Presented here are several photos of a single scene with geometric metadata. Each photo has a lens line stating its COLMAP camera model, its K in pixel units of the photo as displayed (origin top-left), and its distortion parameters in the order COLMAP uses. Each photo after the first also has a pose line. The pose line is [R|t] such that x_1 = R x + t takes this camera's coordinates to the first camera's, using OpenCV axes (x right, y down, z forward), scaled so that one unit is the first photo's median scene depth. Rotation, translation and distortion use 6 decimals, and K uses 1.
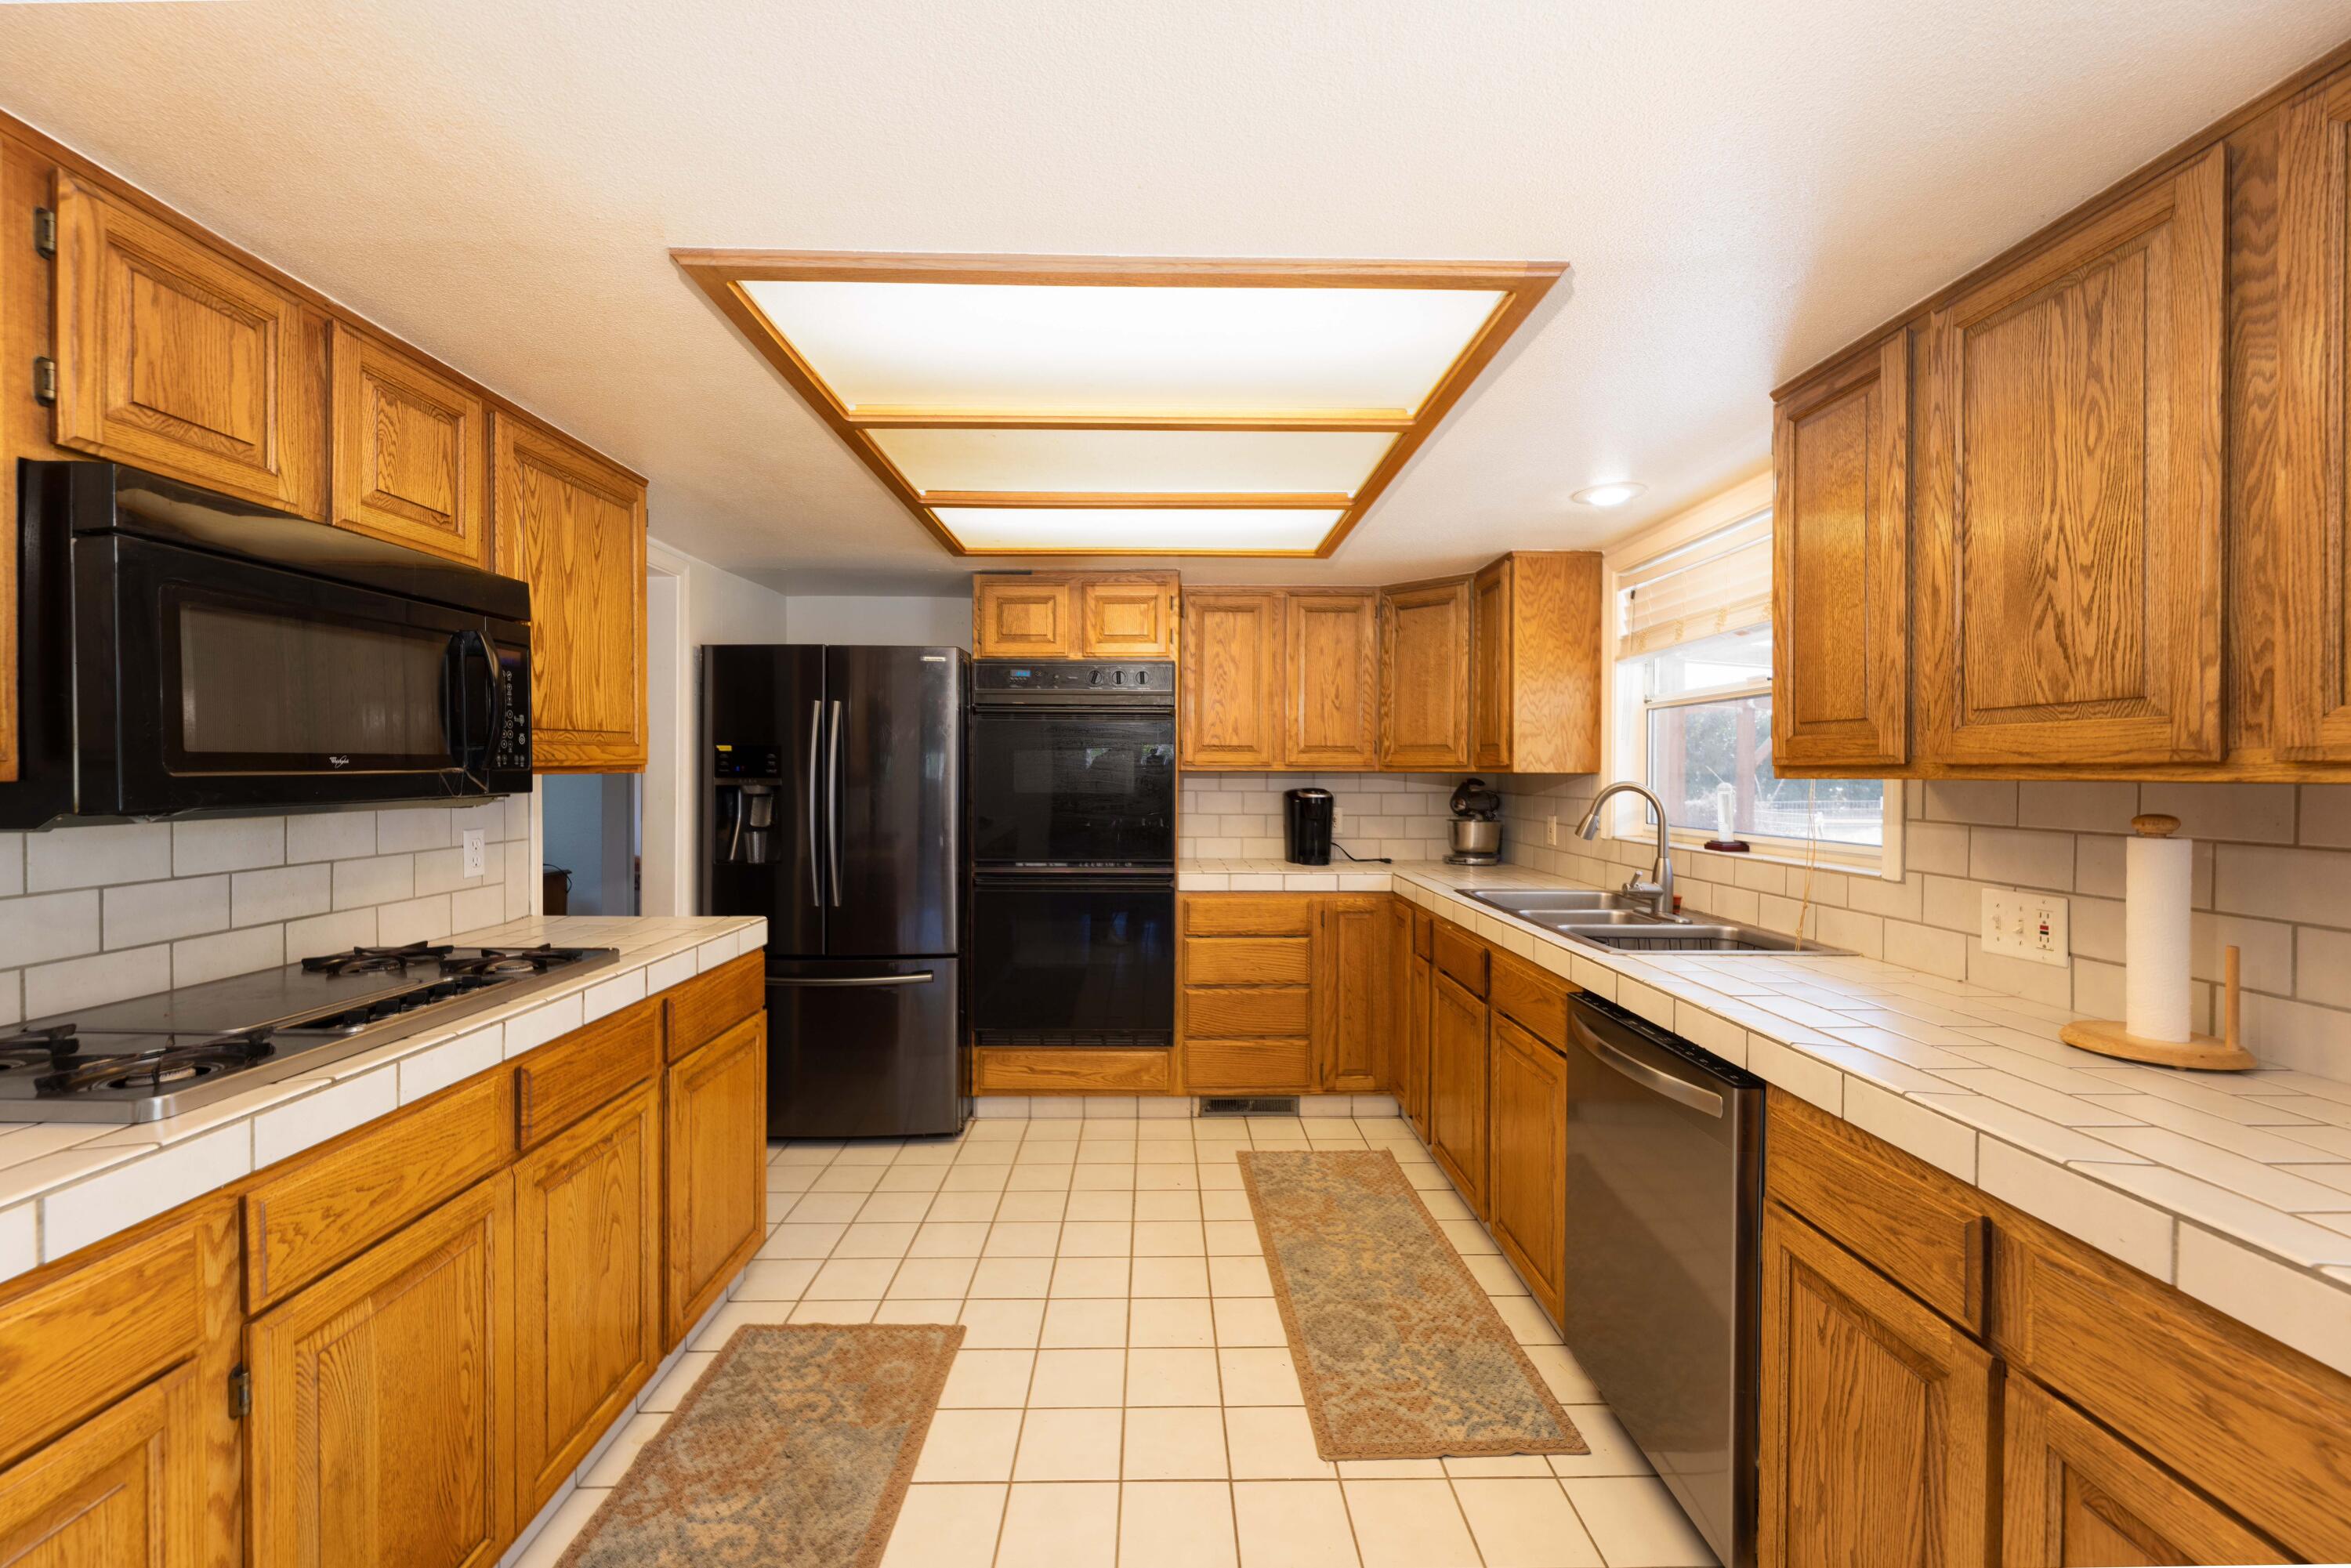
lens RADIAL K [[974.9, 0, 1175.5], [0, 974.9, 784.0], [0, 0, 1]] dist [-0.001593, -0.000101]
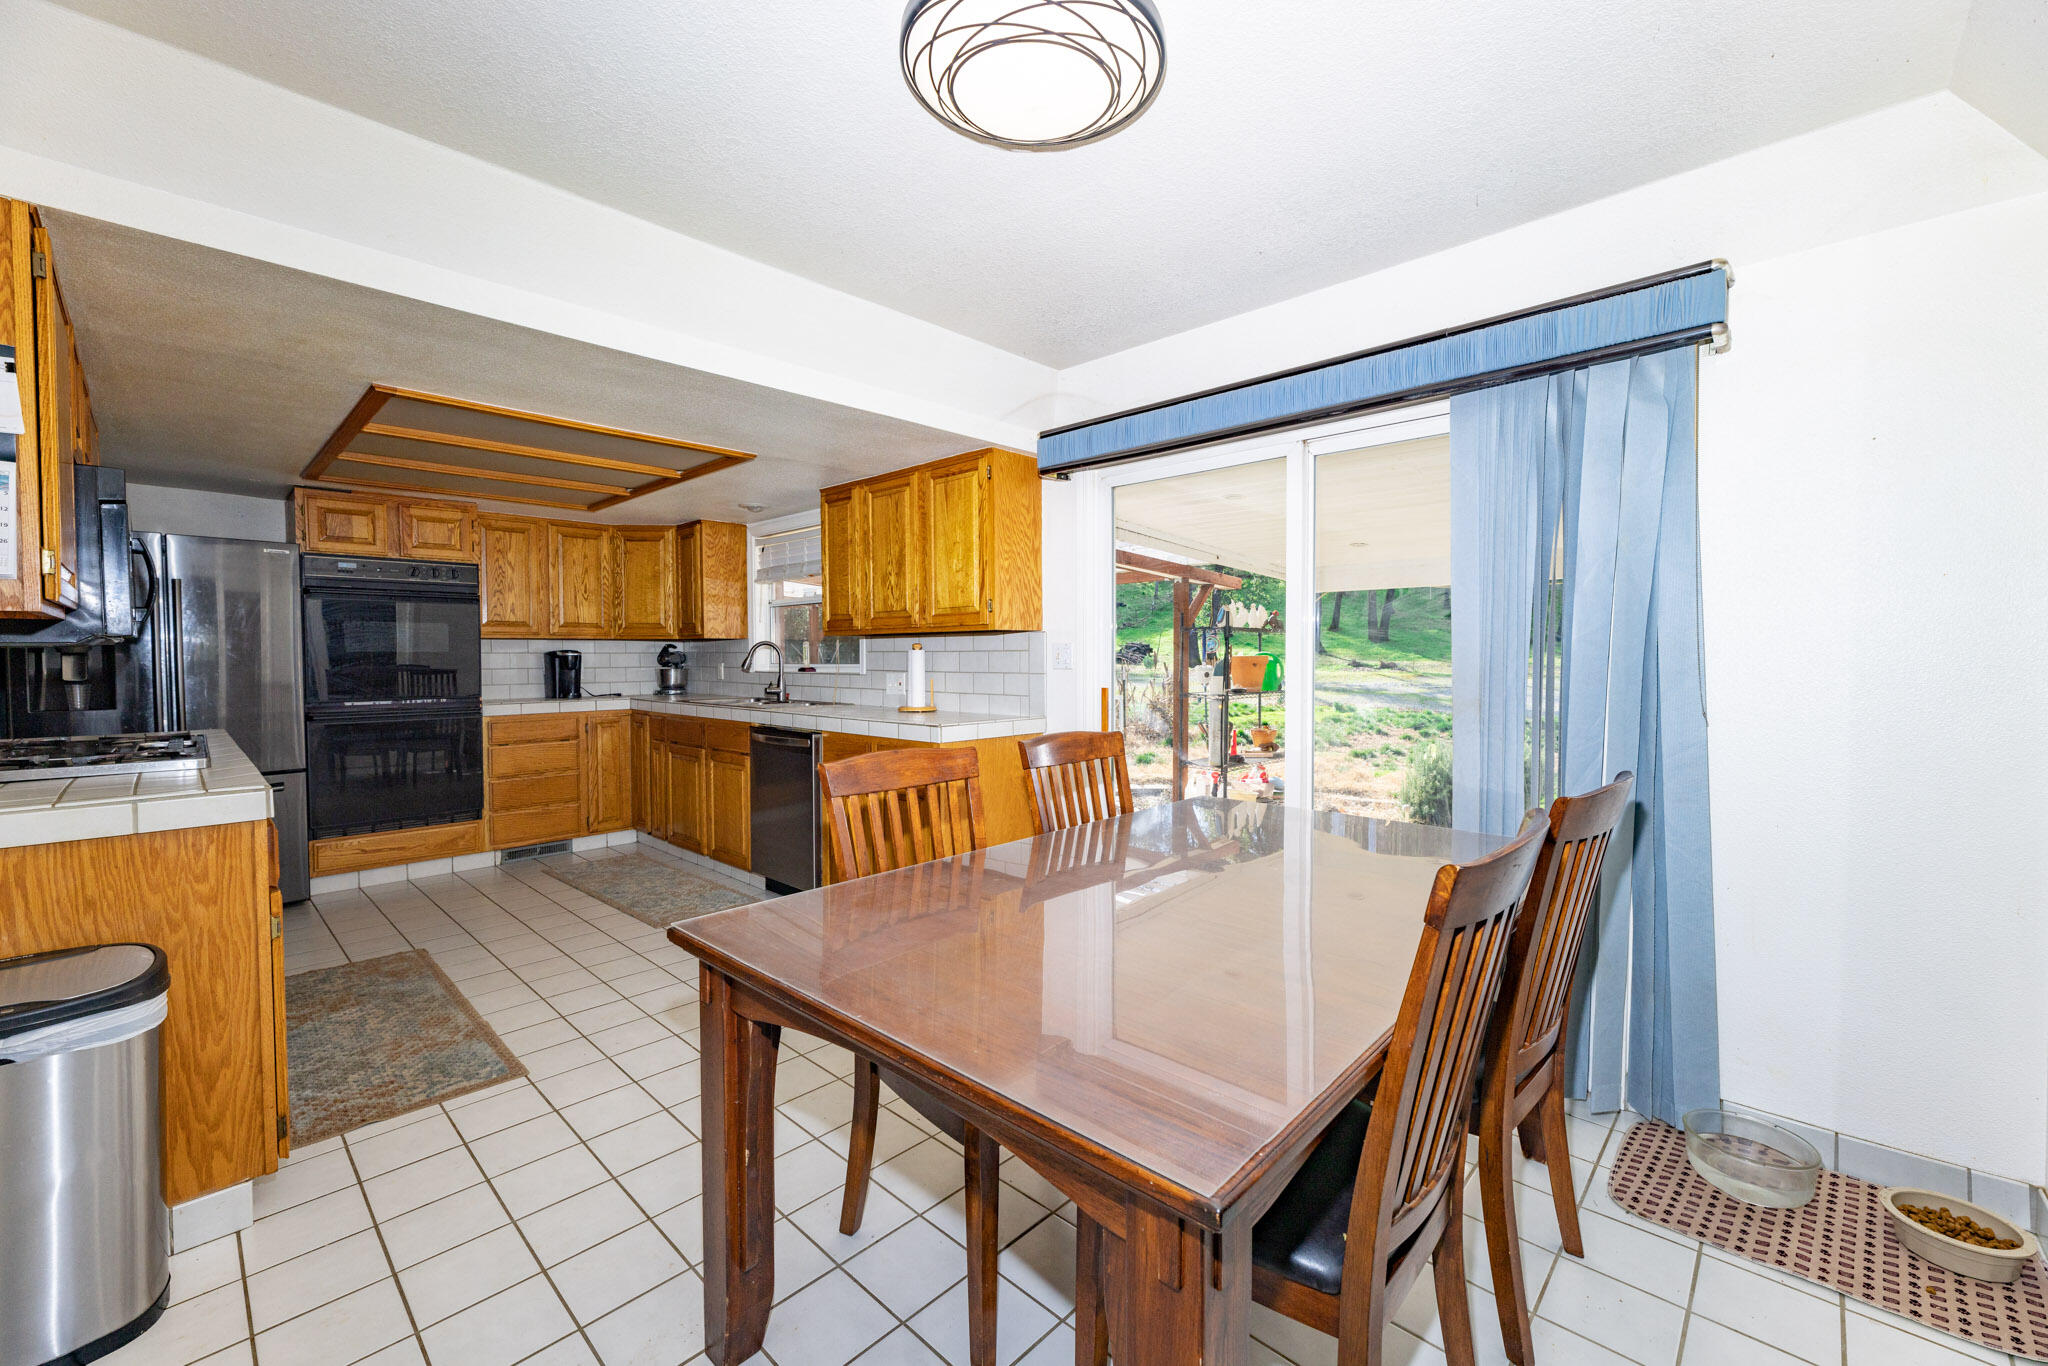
lens RADIAL K [[849.3, 0, 1024.0], [0, 849.3, 683.0], [0, 0, 1]] dist [-0.001593, -0.000101]
pose [[0.718225, -0.027121, 0.695282, -0.310334], [0.011092, 0.999559, 0.027532, 0.031461], [-0.695722, -0.012062, 0.718210, -0.534282]]
